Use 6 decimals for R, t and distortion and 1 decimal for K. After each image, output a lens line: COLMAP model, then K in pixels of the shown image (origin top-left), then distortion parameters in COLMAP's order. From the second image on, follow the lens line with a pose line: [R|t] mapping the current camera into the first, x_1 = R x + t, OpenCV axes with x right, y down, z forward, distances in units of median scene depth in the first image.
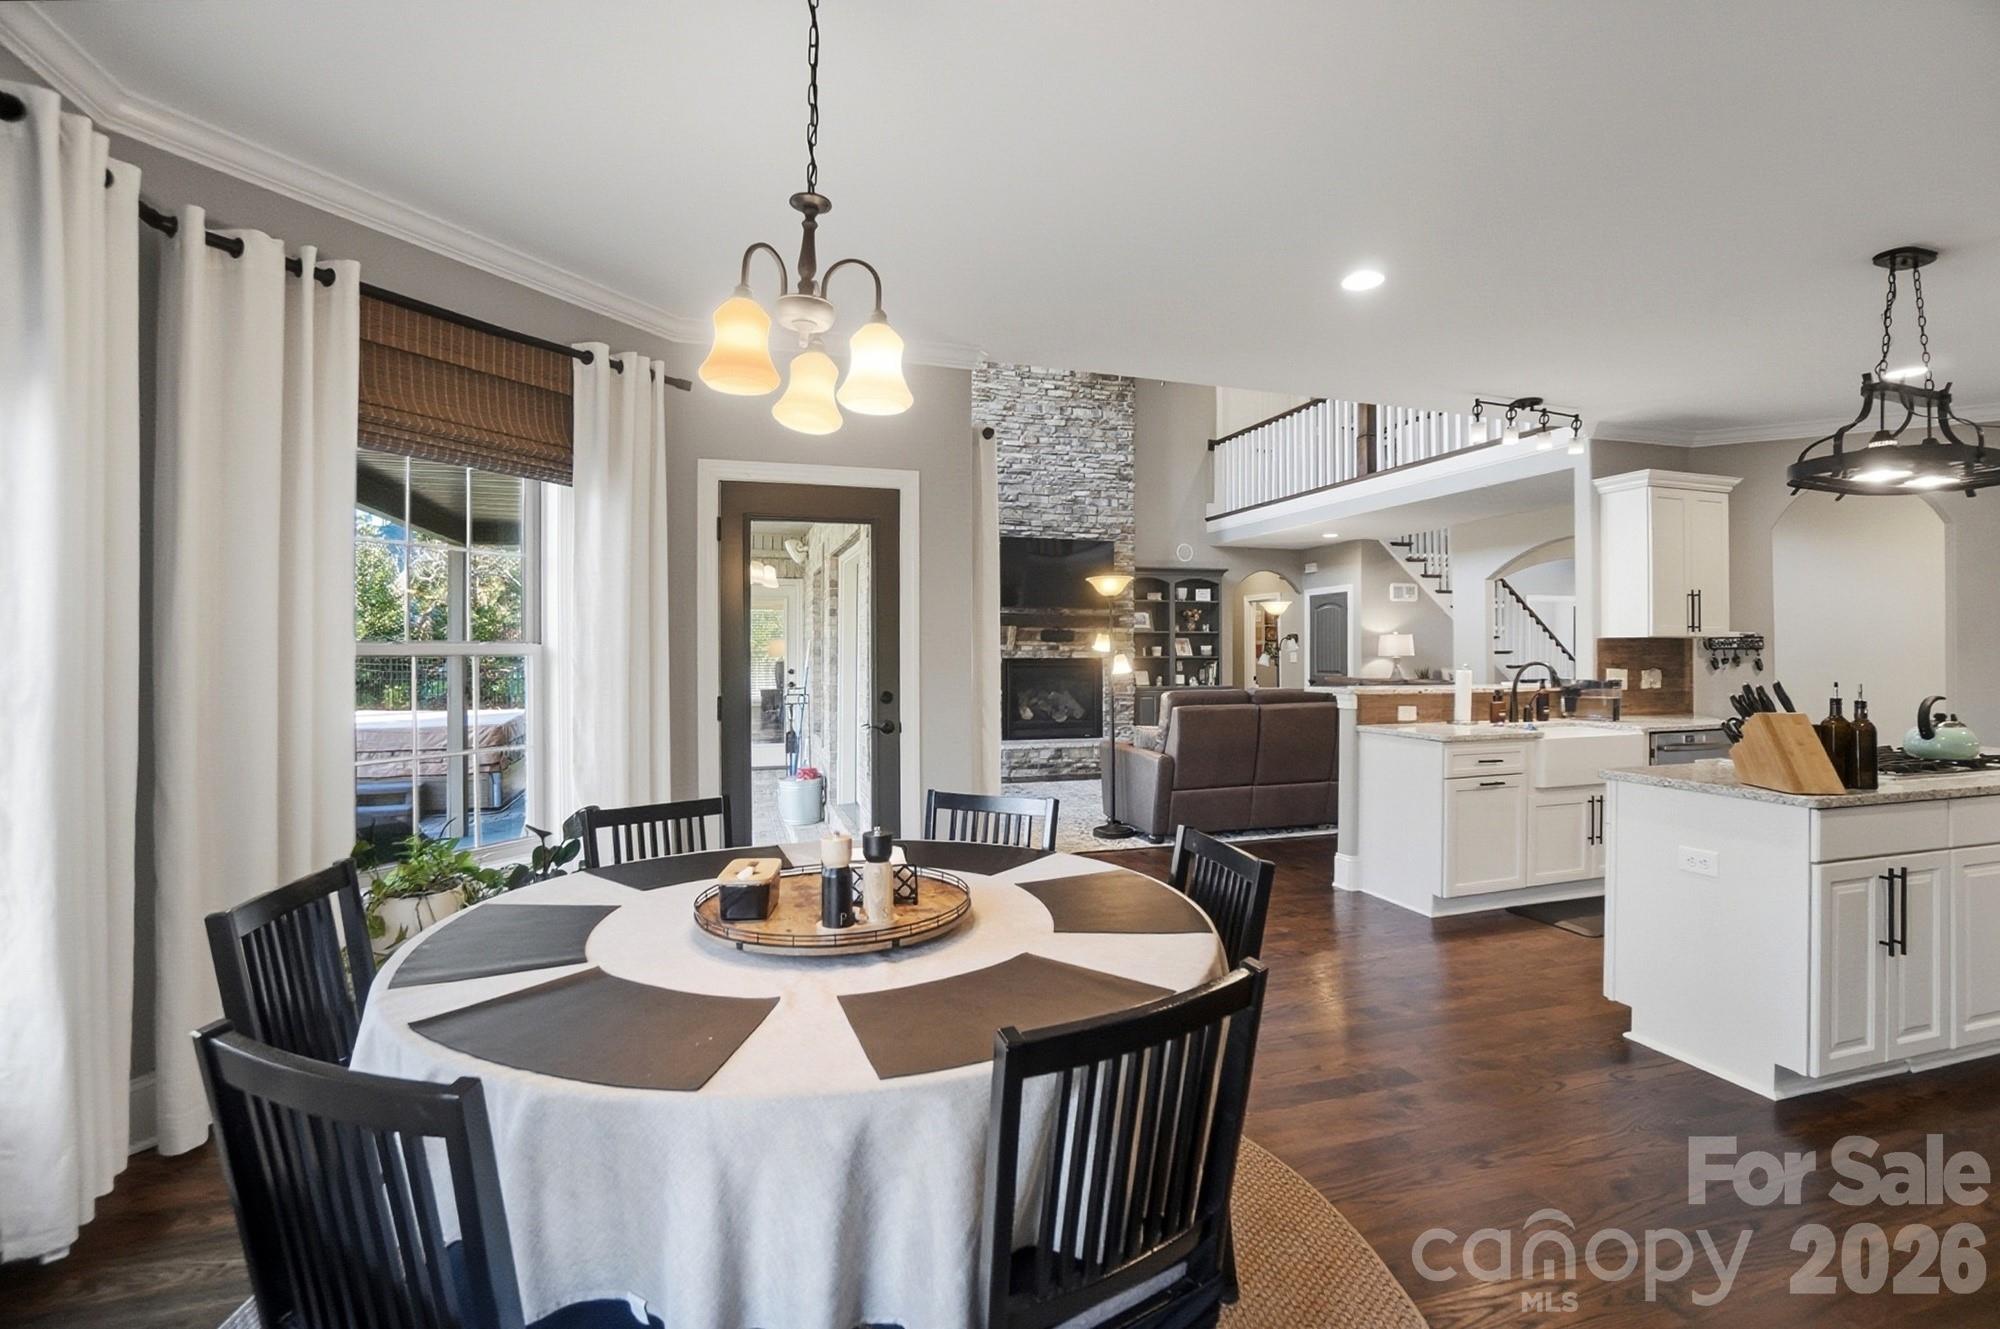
lens RADIAL K [[897.2, 0, 982.7], [0, 897.2, 652.7], [0, 0, 1]] dist [-0.048015, 0.013332]
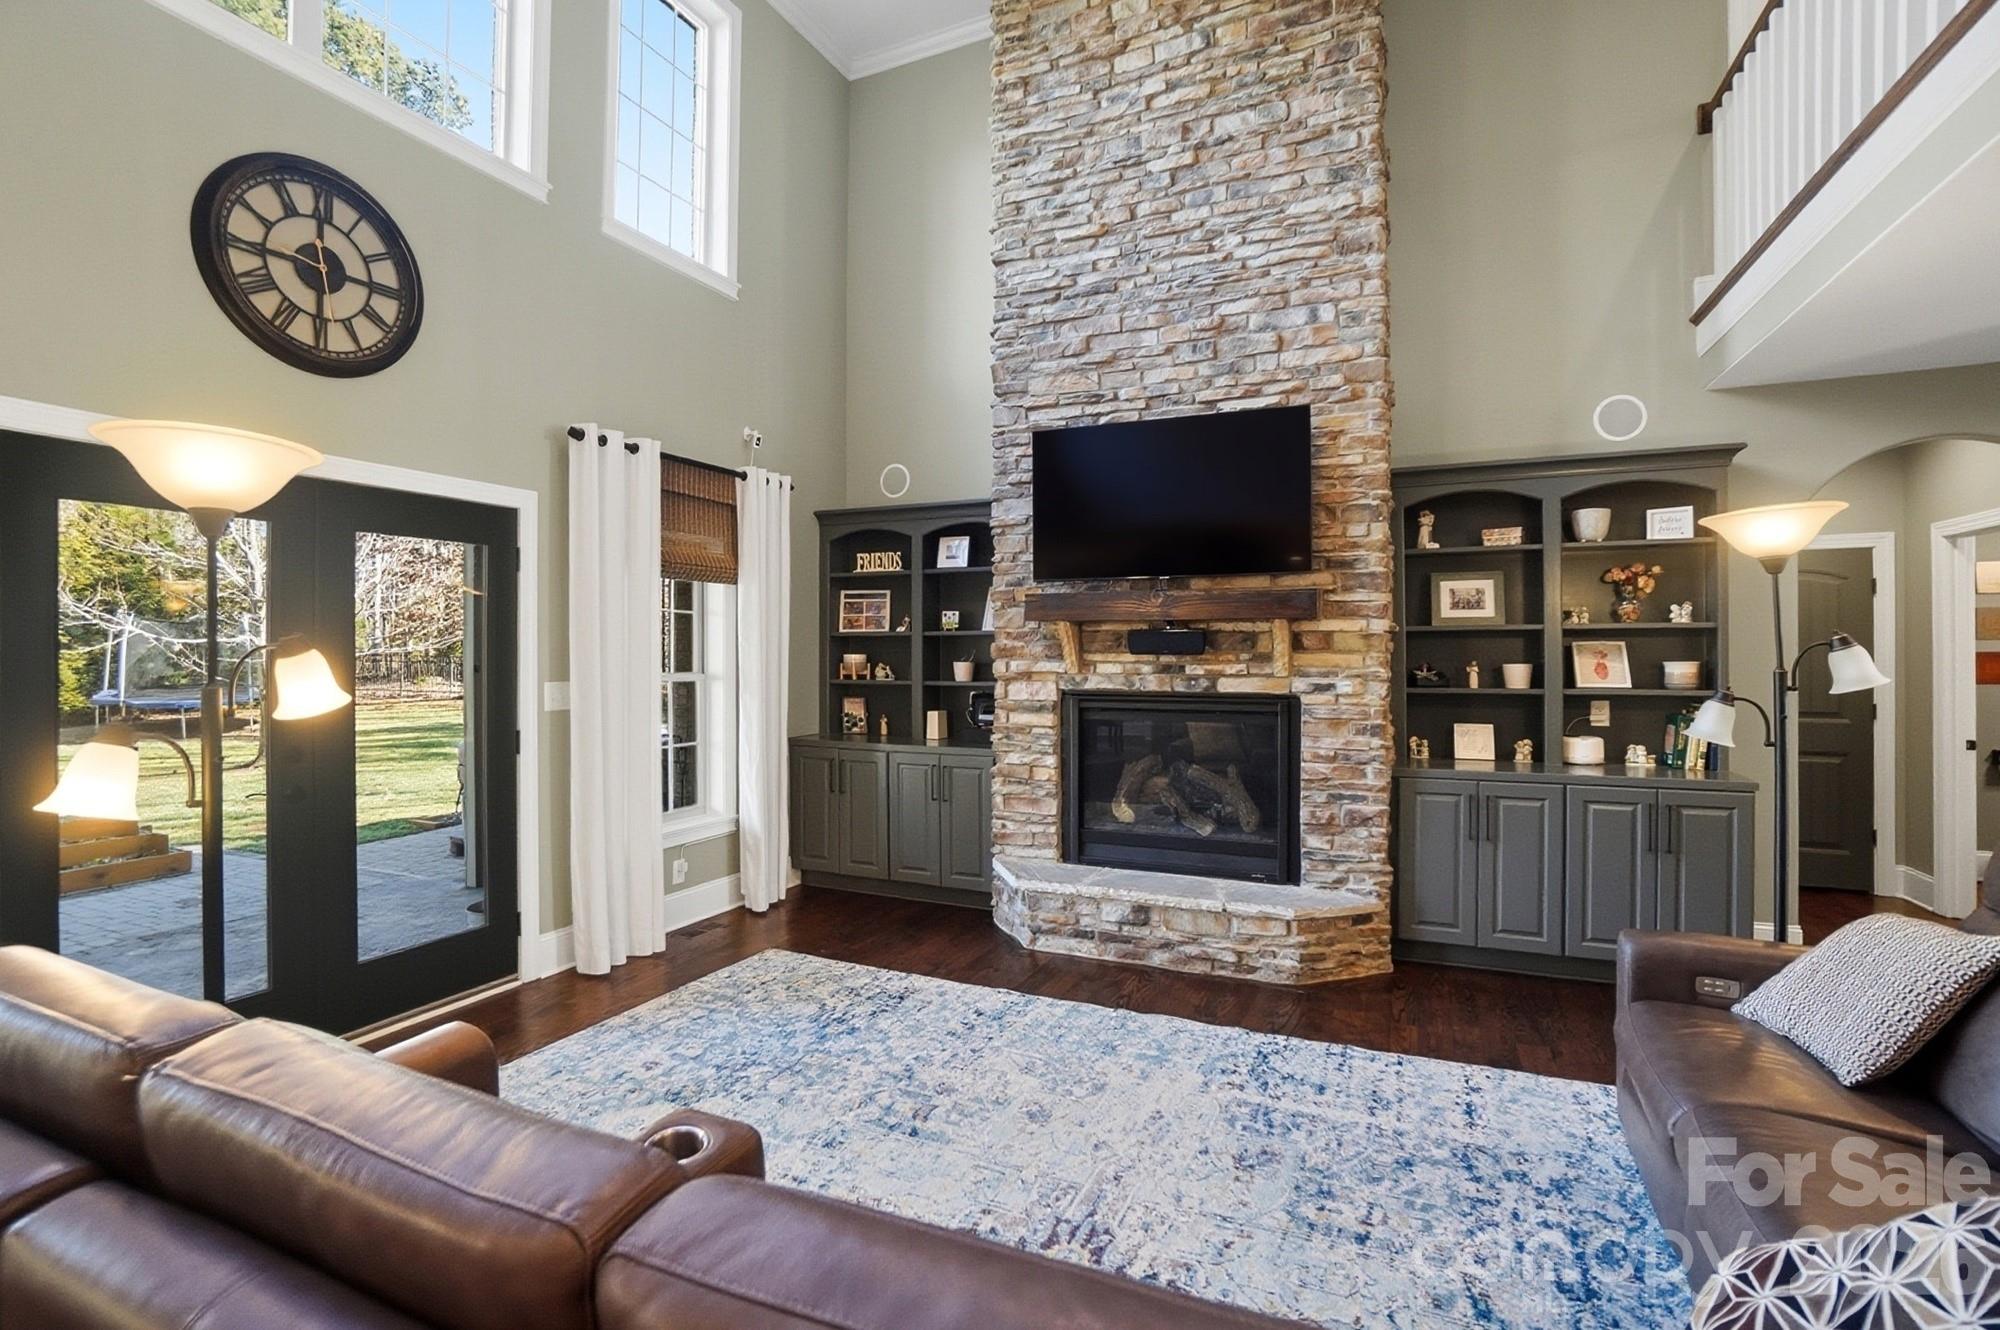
lens RADIAL K [[897.2, 0, 984.7], [0, 897.2, 644.9], [0, 0, 1]] dist [-0.048015, 0.013332]
pose [[0.756338, -0.006896, -0.654145, 0.279306], [-0.000933, 0.999932, -0.011620, -0.010847], [0.654180, 0.009399, 0.756280, 0.568858]]
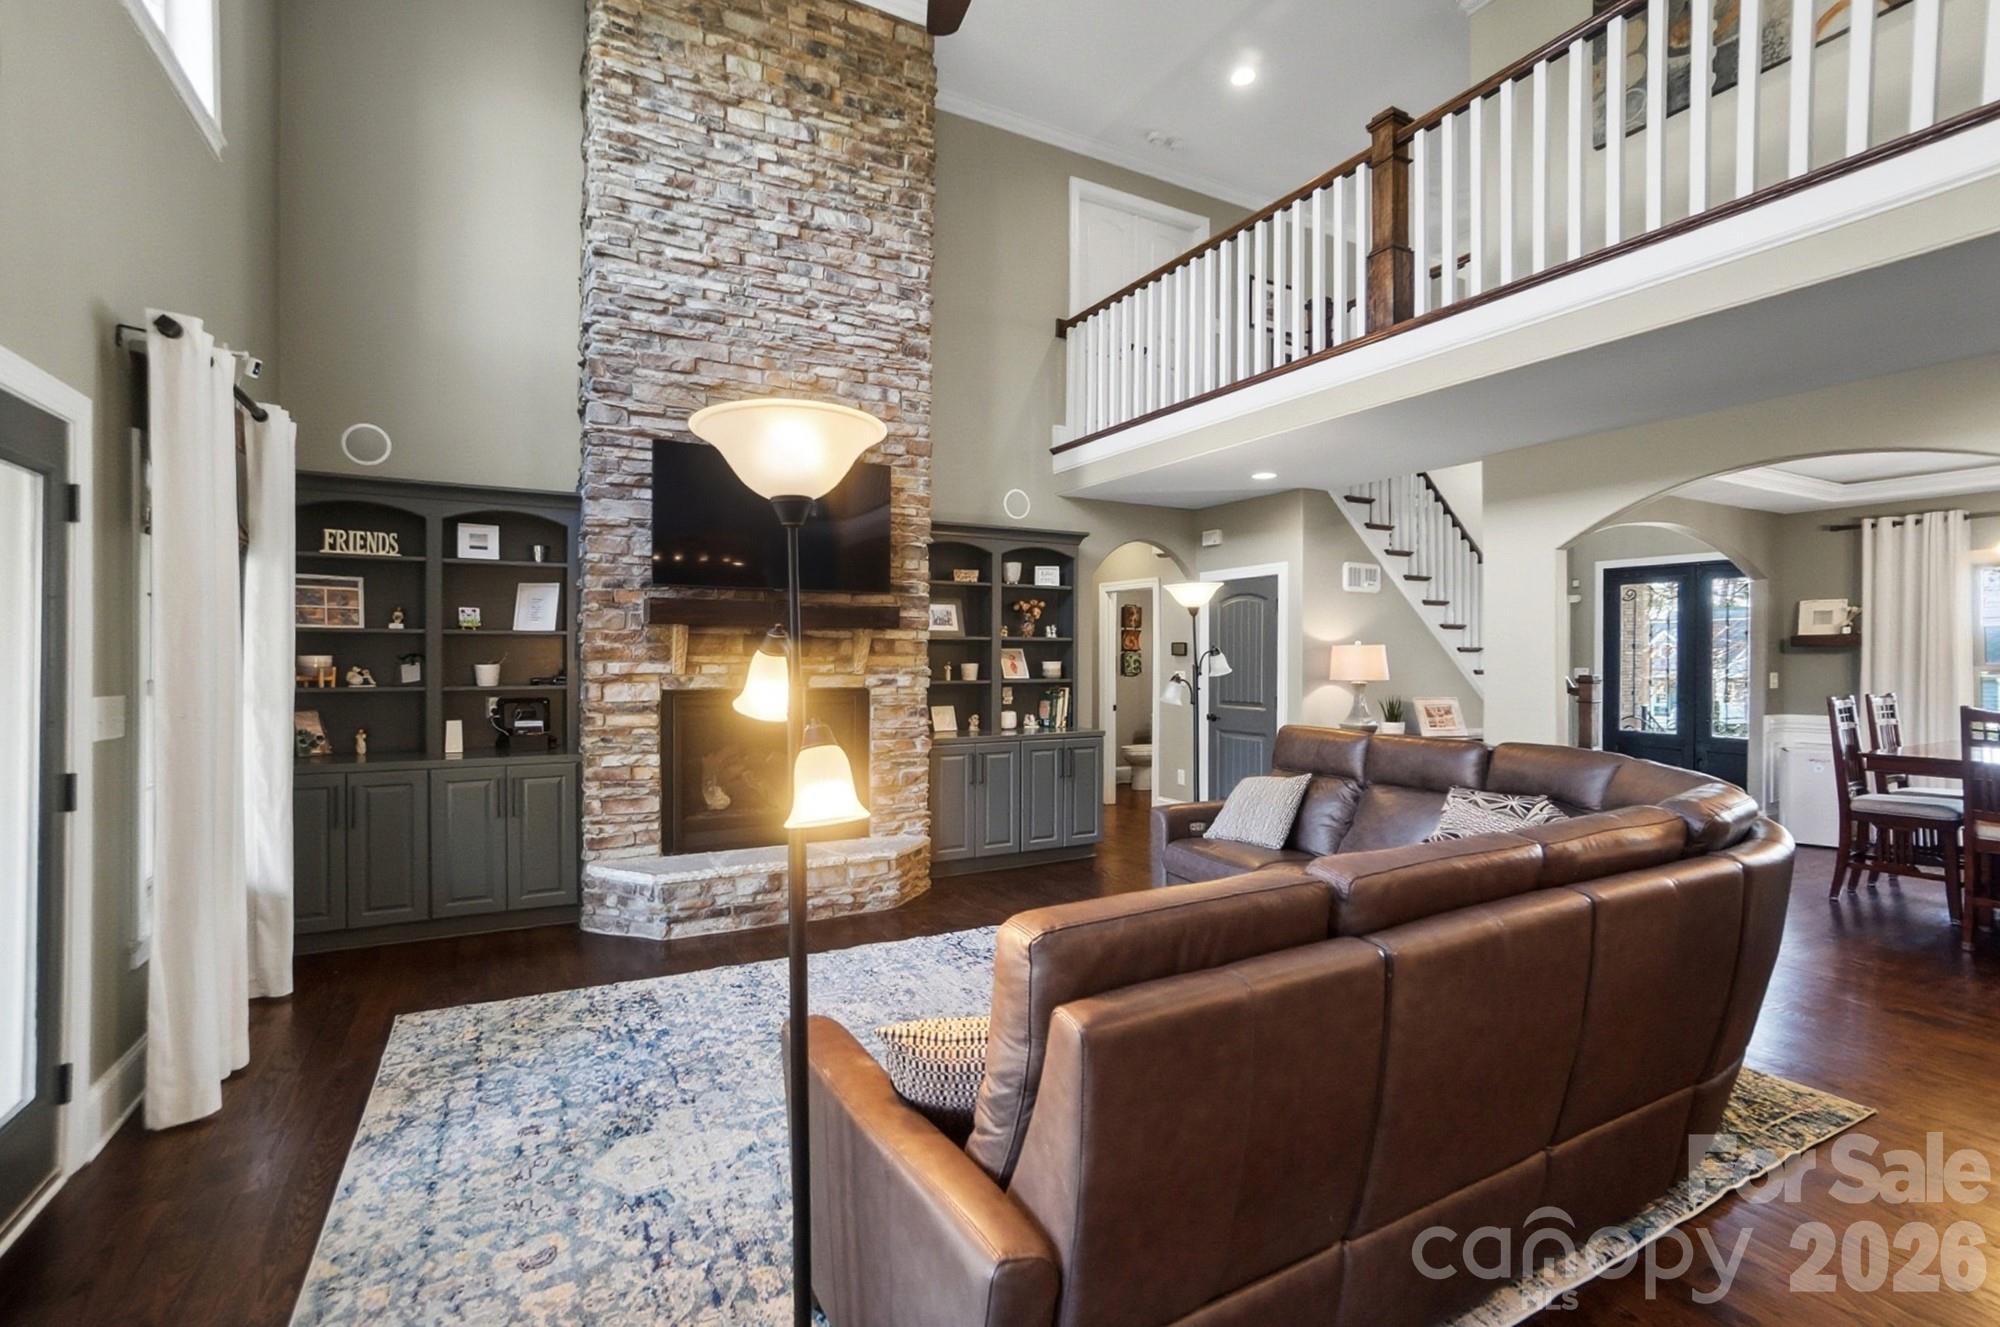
lens RADIAL K [[897.2, 0, 985.6], [0, 897.2, 660.3], [0, 0, 1]] dist [-0.048015, 0.013332]
pose [[0.977324, 0.002220, 0.211740, 0.084841], [-0.003657, 0.999973, 0.006397, -0.013034], [-0.211720, -0.007026, 0.977305, 0.447592]]
